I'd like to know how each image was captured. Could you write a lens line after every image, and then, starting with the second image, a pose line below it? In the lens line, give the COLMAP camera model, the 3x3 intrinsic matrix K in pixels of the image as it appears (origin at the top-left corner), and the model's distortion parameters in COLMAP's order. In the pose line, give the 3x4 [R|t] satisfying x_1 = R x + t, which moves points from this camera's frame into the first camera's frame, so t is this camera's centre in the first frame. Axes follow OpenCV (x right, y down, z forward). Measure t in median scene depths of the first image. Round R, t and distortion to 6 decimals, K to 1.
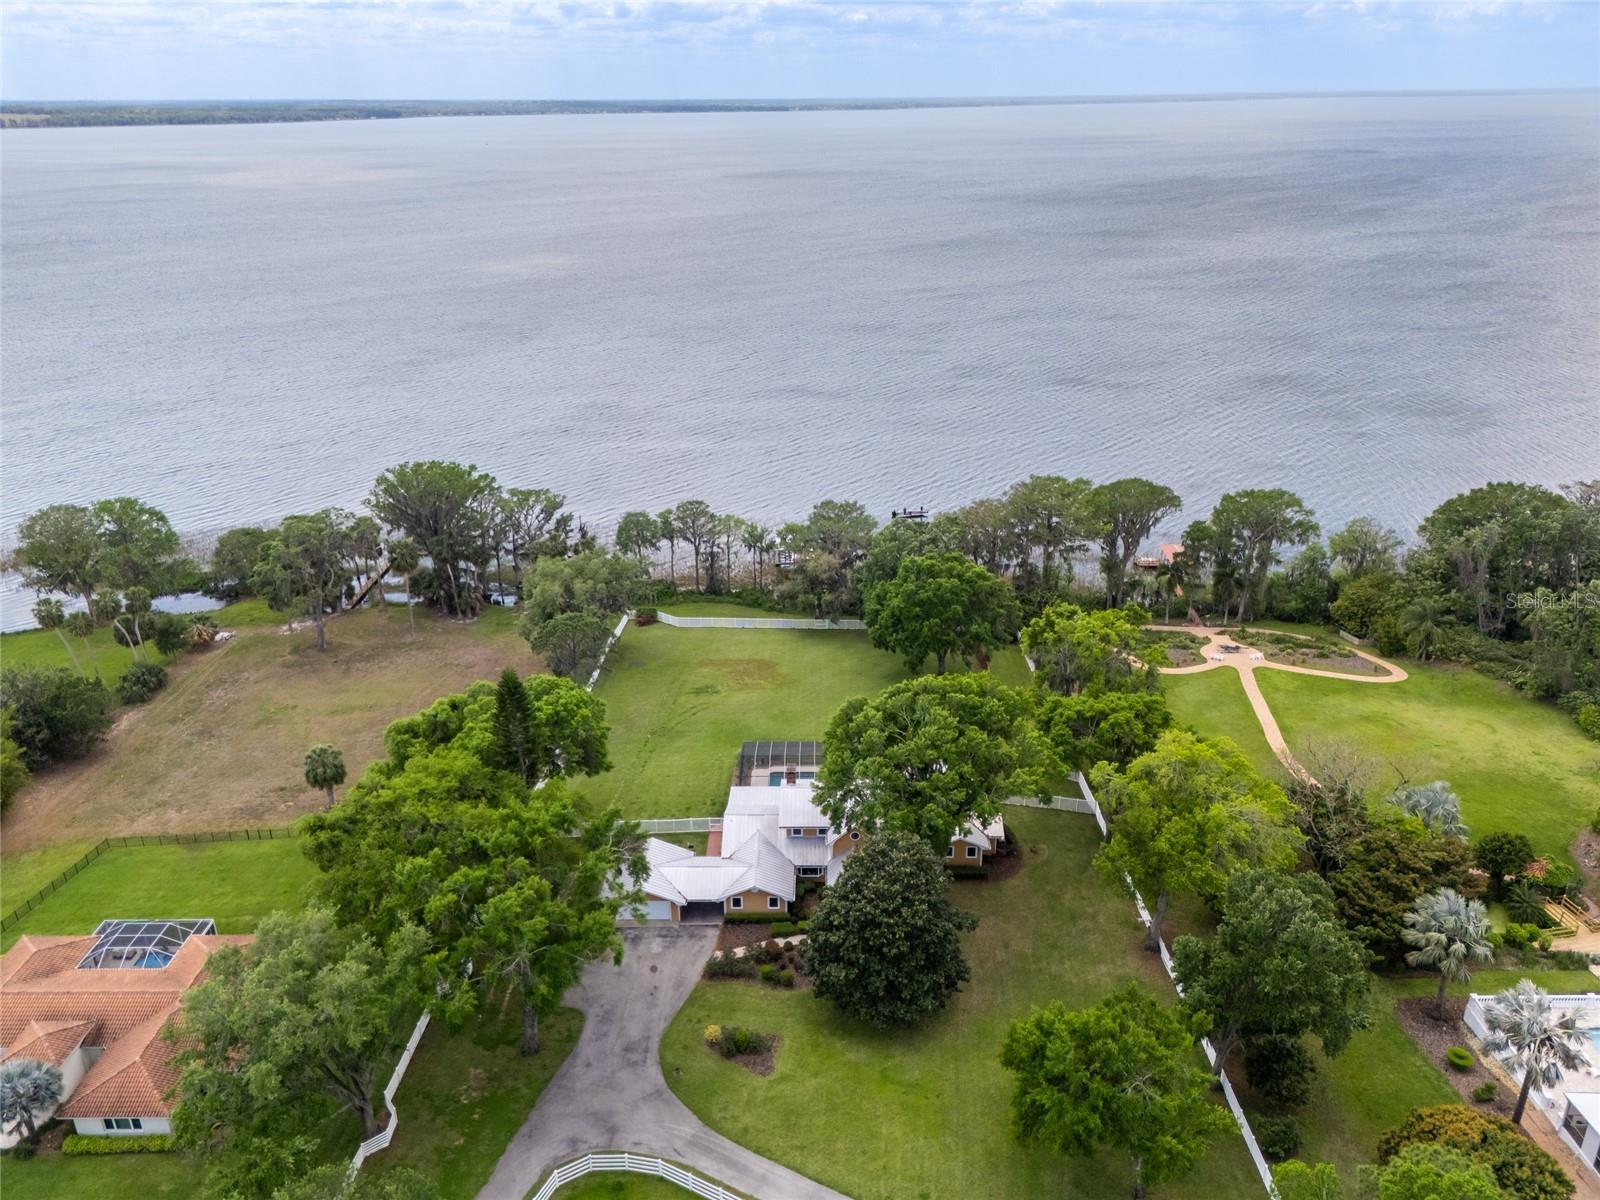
lens RADIAL K [[1199.1, 0, 800.0], [0, 1199.1, 600.0], [0, 0, 1]] dist [0.049158, -0.003206]
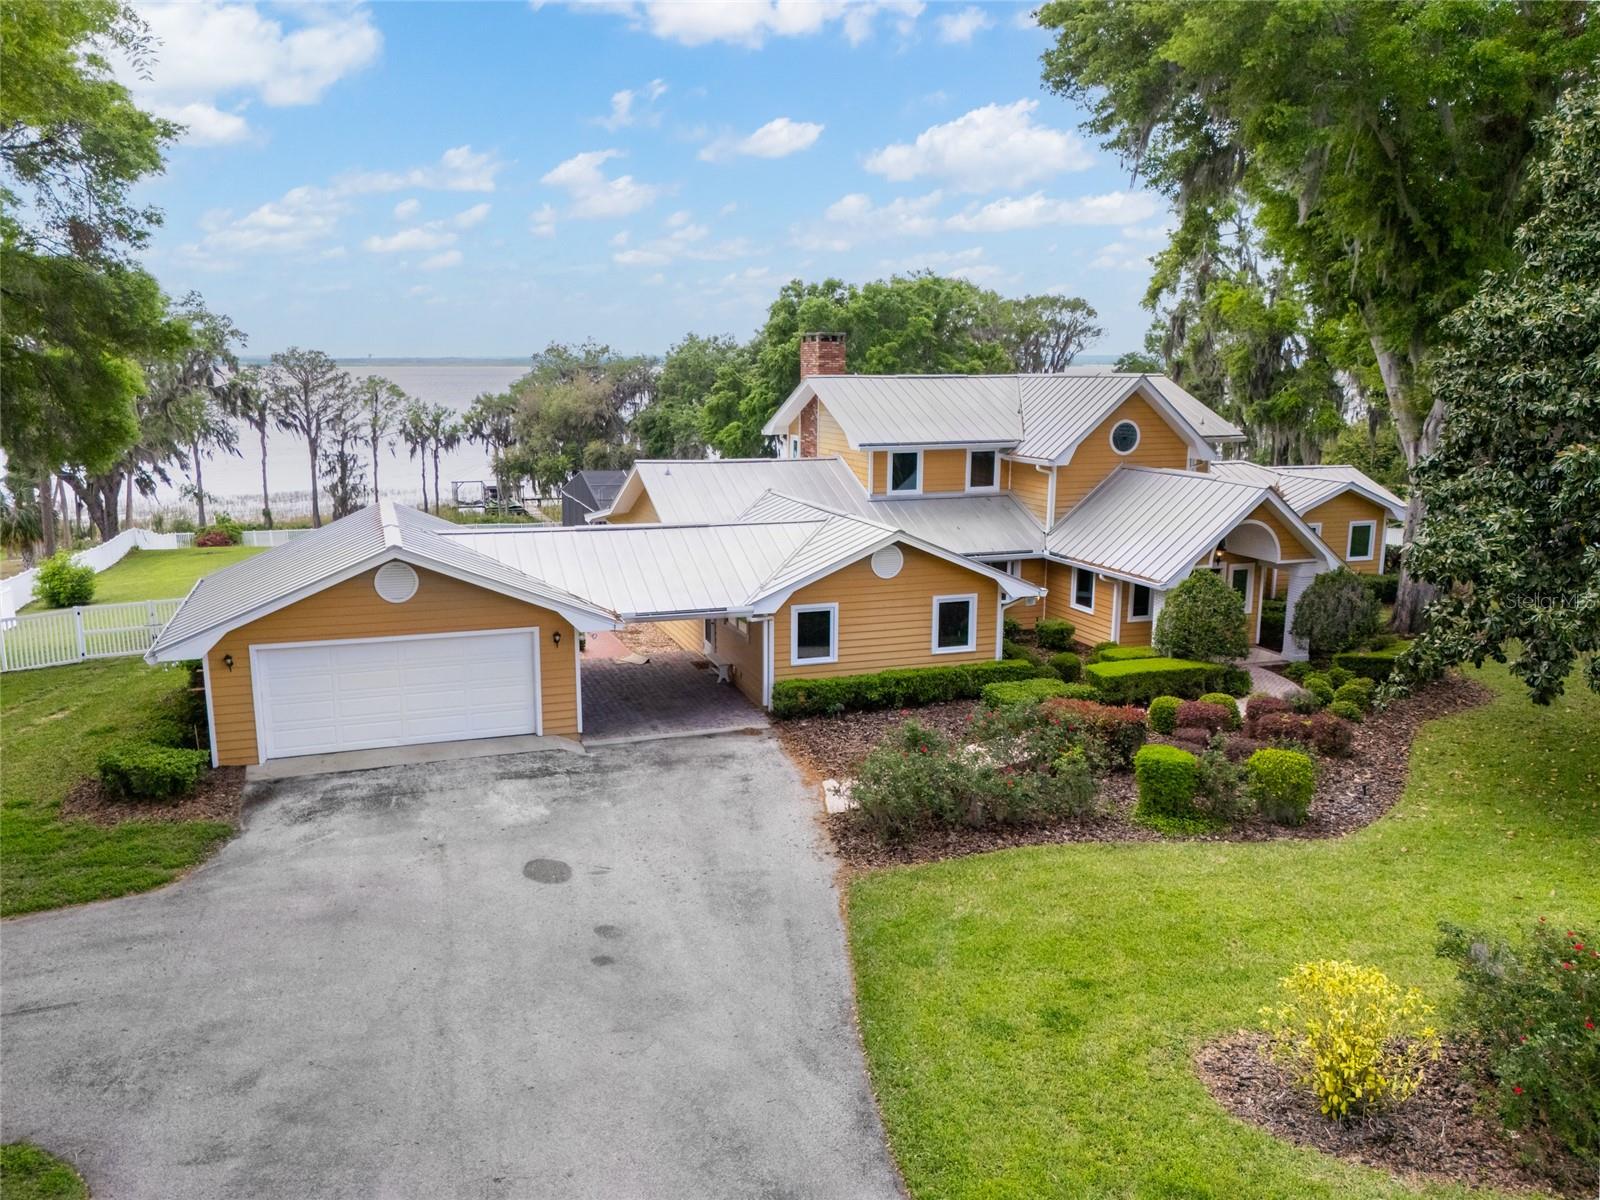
lens RADIAL K [[1199.1, 0, 800.0], [0, 1199.1, 600.0], [0, 0, 1]] dist [0.049158, -0.003206]
pose [[0.932945, -0.056520, 0.355553, -0.083054], [0.137008, 0.969028, -0.205458, 0.175713], [-0.332929, 0.240395, 0.911794, 0.469447]]
